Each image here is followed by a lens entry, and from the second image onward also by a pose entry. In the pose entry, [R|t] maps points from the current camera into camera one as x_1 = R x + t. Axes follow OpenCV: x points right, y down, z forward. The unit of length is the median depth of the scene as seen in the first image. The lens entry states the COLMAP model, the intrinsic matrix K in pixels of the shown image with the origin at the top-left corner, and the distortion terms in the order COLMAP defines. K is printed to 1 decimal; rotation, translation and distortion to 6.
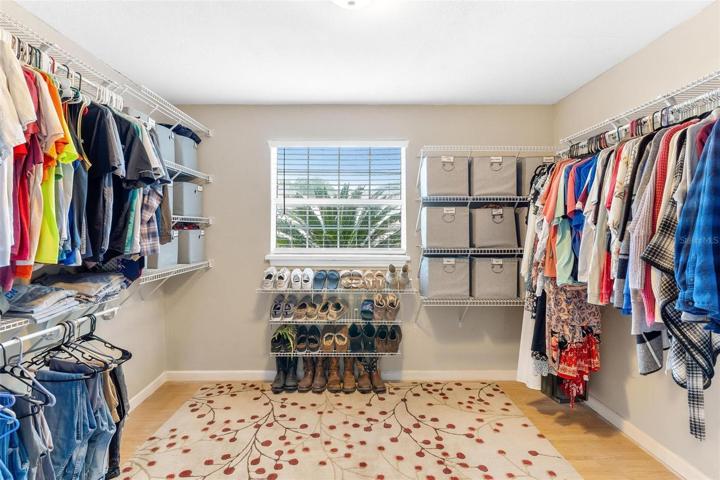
lens RADIAL K [[356.6, 0, 357.8], [0, 356.6, 230.4], [0, 0, 1]] dist [-0.000670, -0.000620]
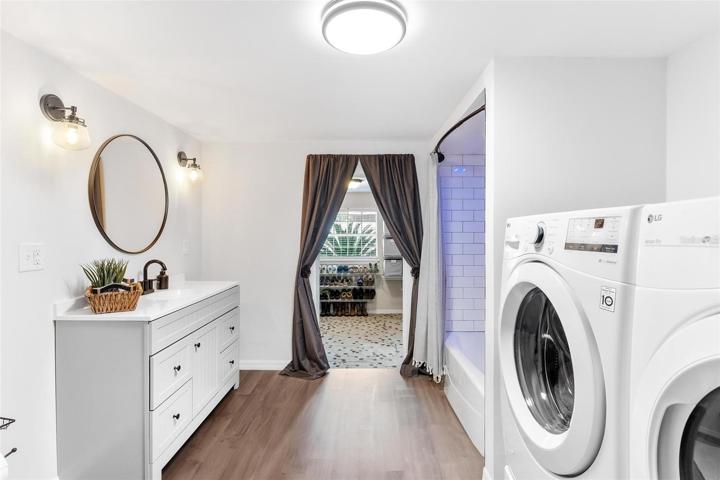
lens RADIAL K [[356.6, 0, 357.8], [0, 356.6, 230.4], [0, 0, 1]] dist [-0.000670, -0.000620]
pose [[0.999917, -0.008516, -0.009662, 0.035477], [0.008310, 0.999742, -0.021159, -0.068783], [0.009839, 0.021077, 0.999729, -1.346713]]
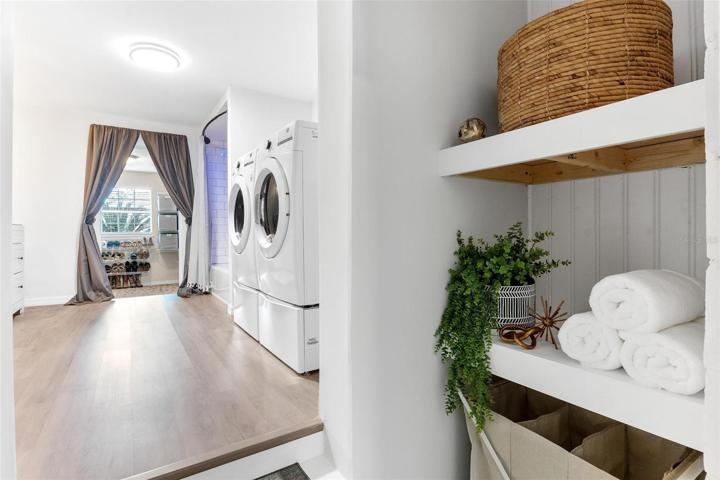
lens RADIAL K [[356.6, 0, 357.8], [0, 356.6, 230.4], [0, 0, 1]] dist [-0.000670, -0.000620]
pose [[0.833966, -0.016878, 0.551557, -0.037674], [0.029090, 0.999487, -0.013399, 0.122530], [-0.551048, 0.027219, 0.834029, -1.918602]]
